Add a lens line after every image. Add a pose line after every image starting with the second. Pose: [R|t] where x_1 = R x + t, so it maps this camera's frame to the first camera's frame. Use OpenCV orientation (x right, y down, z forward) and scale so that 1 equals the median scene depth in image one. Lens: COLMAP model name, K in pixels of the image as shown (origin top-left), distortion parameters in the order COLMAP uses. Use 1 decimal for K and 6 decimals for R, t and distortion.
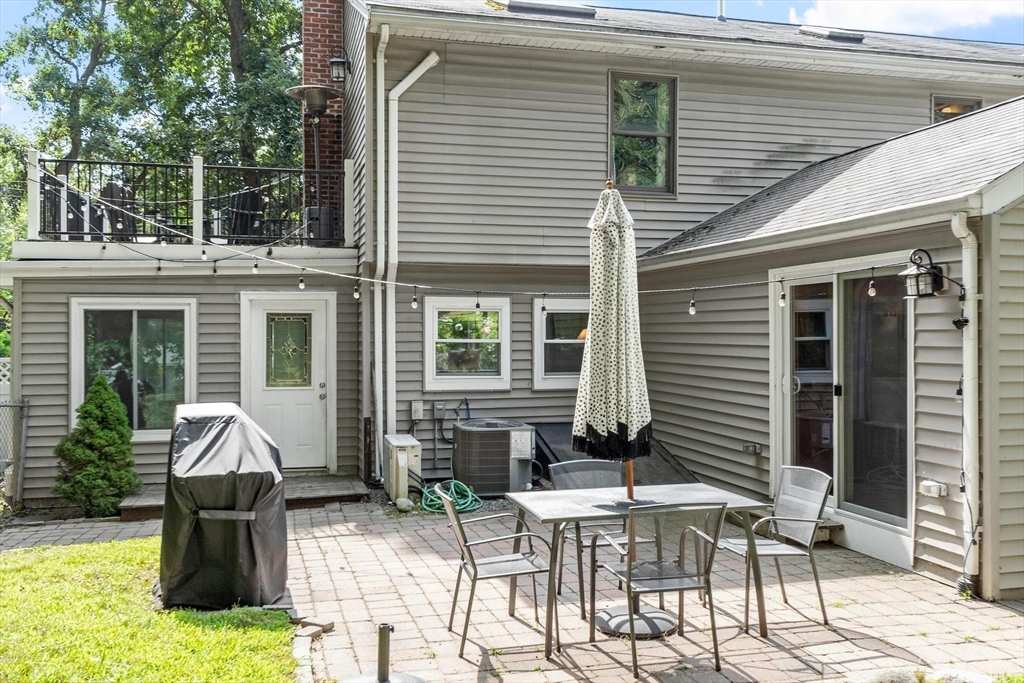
lens RADIAL K [[890.3, 0, 509.1], [0, 890.3, 342.3], [0, 0, 1]] dist [0.003795, -0.000909]
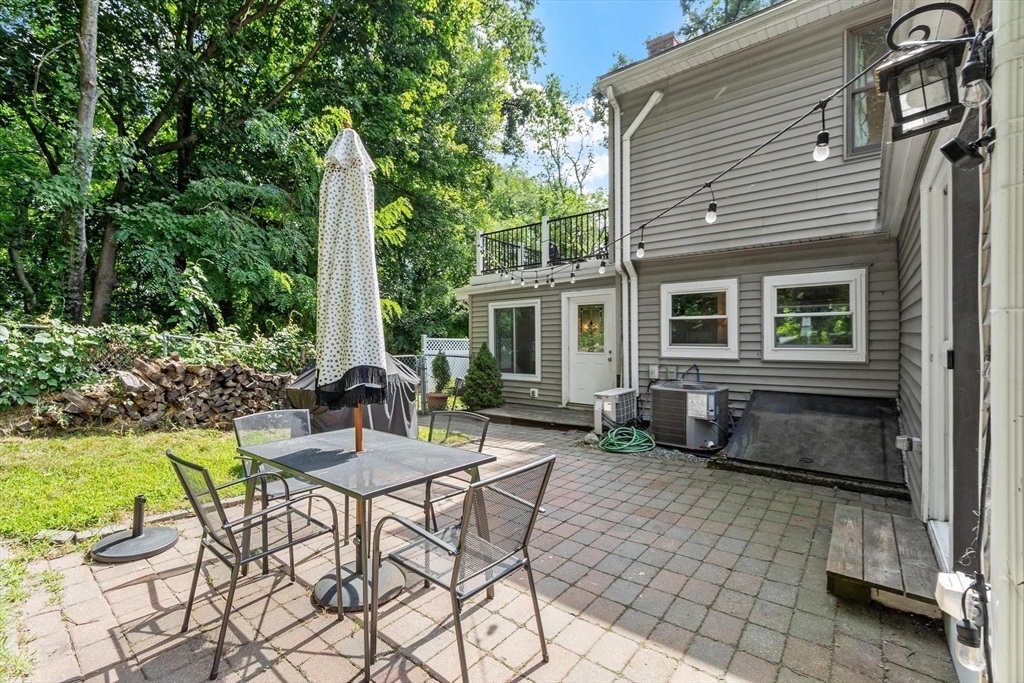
lens RADIAL K [[450.7, 0, 477.2], [0, 450.7, 342.5], [0, 0, 1]] dist [0.002651, 0.000095]
pose [[0.564490, 0.005729, -0.825420, 0.296653], [0.002680, 0.999958, 0.008773, 0.026727], [0.825436, -0.007165, 0.564451, 0.408791]]
